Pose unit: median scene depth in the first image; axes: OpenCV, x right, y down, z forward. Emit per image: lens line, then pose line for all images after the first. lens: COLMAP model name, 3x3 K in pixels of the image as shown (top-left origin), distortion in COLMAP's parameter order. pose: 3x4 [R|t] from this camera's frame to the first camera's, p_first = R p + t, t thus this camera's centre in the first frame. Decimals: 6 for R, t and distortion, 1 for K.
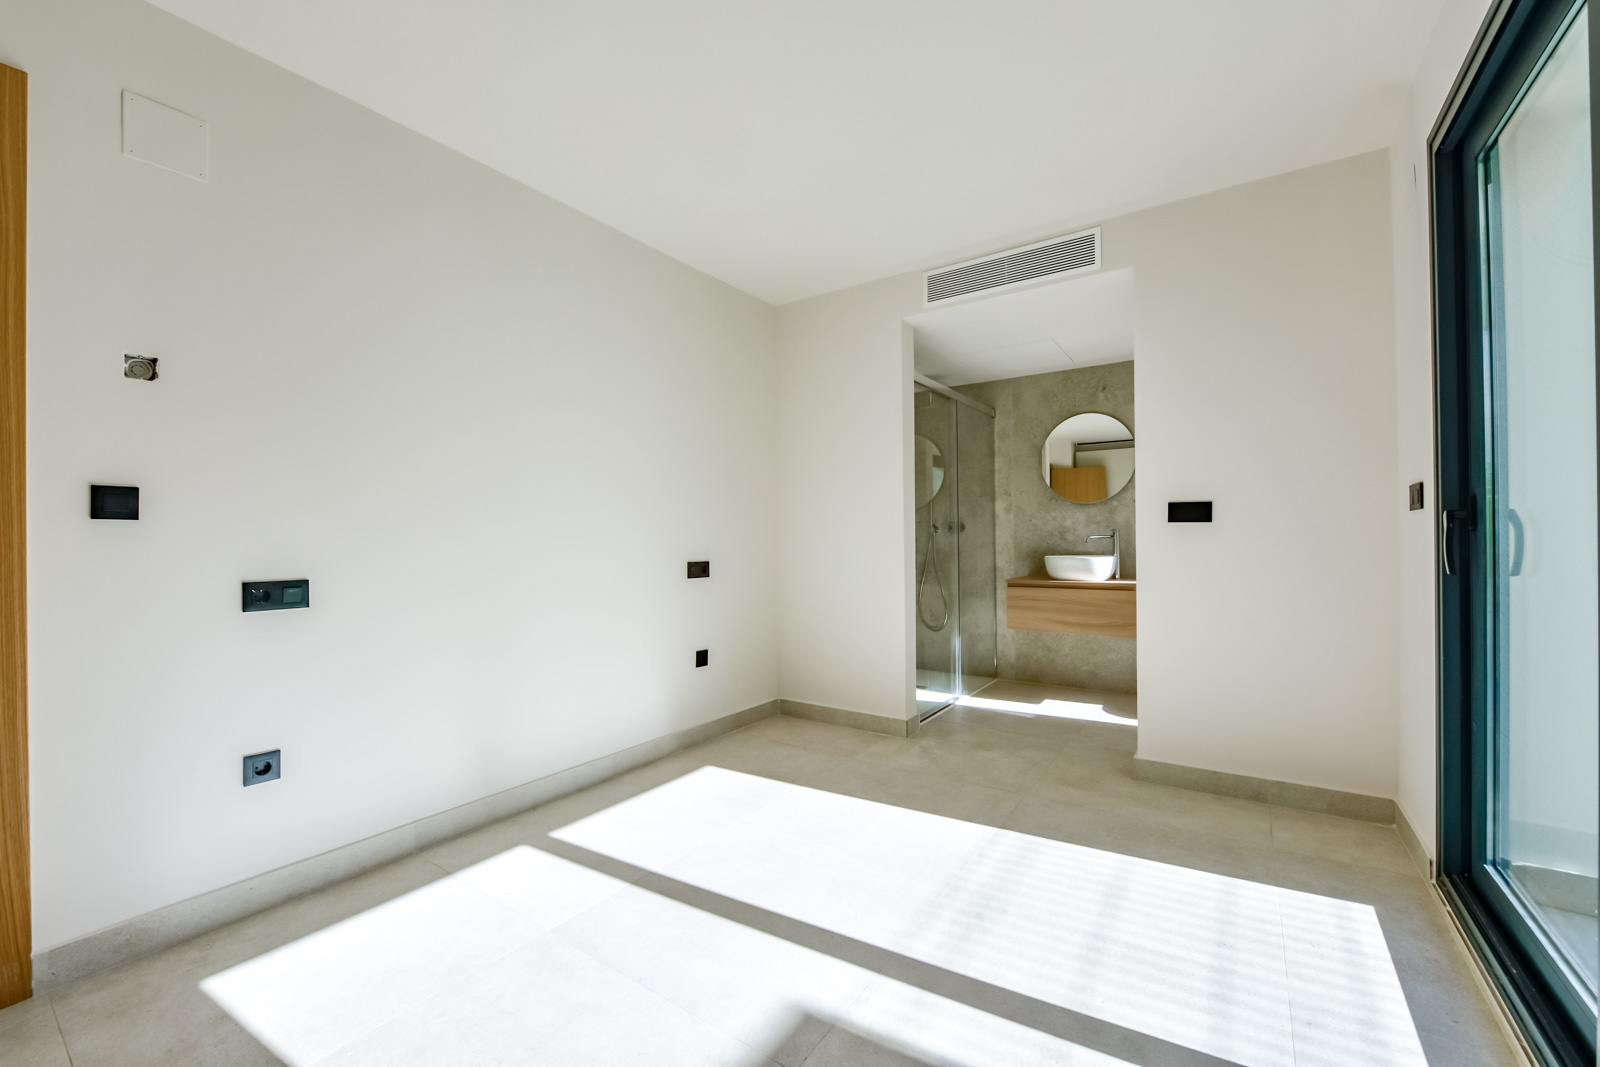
lens RADIAL K [[637.7, 0, 803.2], [0, 637.7, 540.3], [0, 0, 1]] dist [-0.008120, -0.000186]
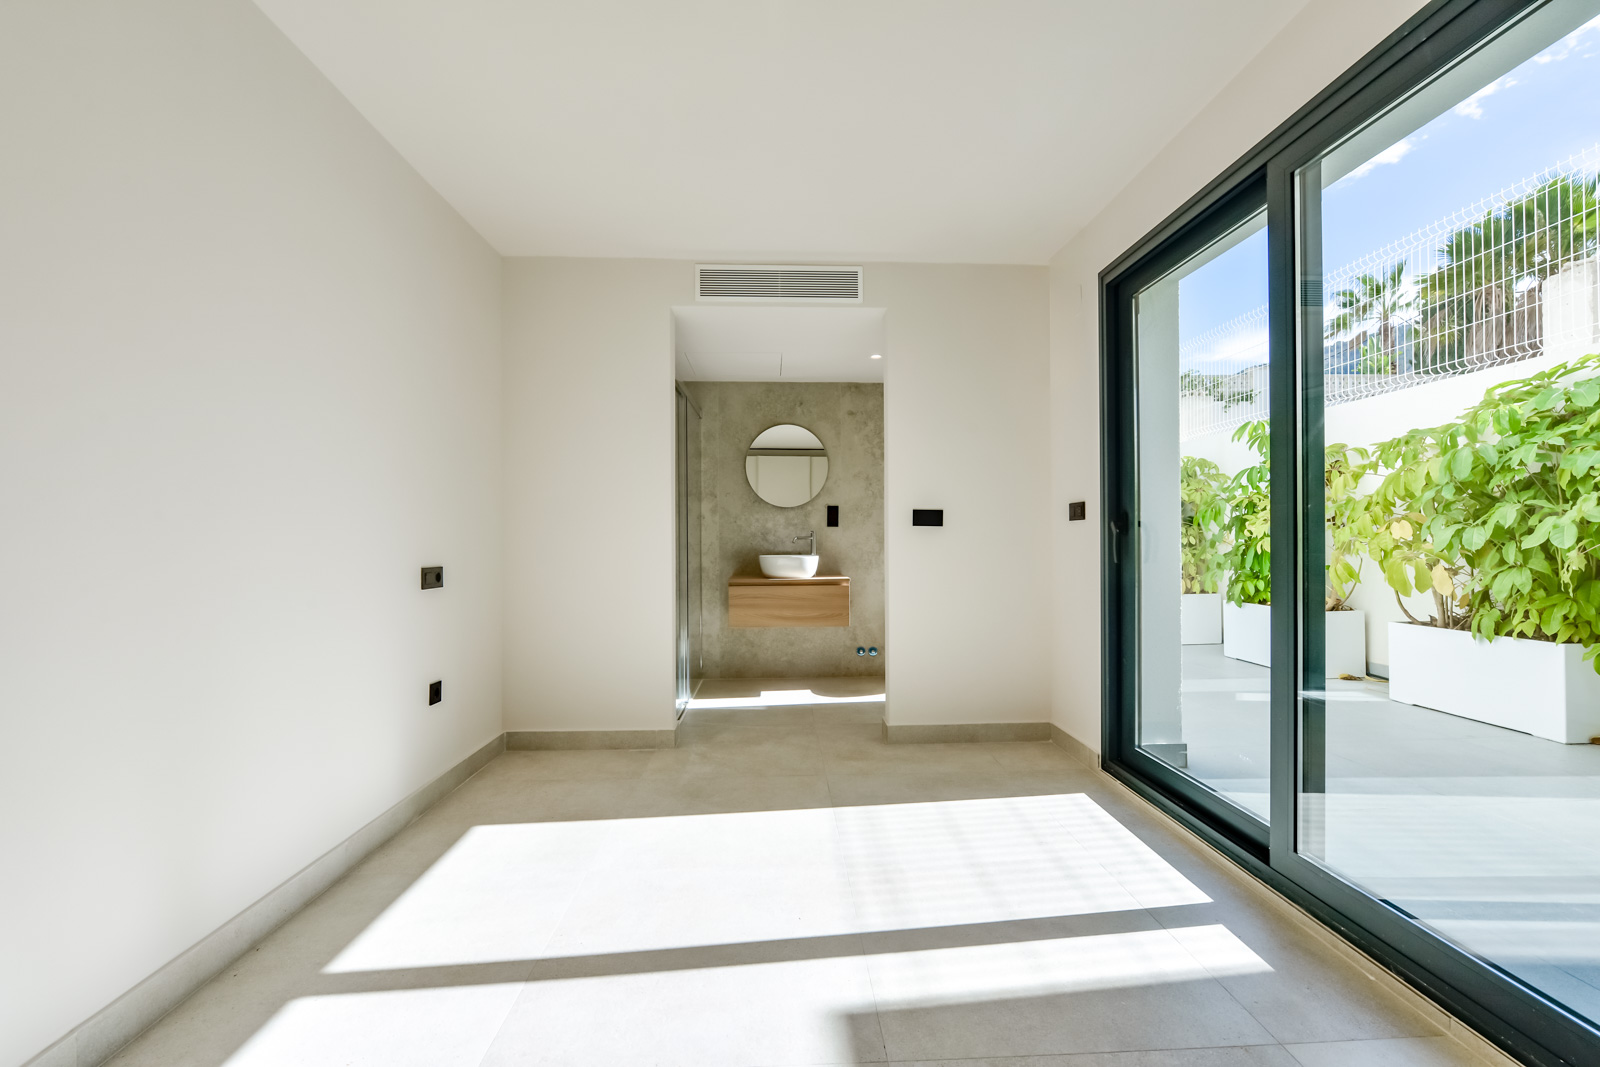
lens RADIAL K [[671.6, 0, 804.2], [0, 671.6, 538.7], [0, 0, 1]] dist [-0.006621, -0.001502]
pose [[0.798815, 0.004053, 0.601563, -0.365976], [-0.001494, 0.999988, -0.004754, 0.002568], [-0.601575, 0.002899, 0.798811, 0.106098]]
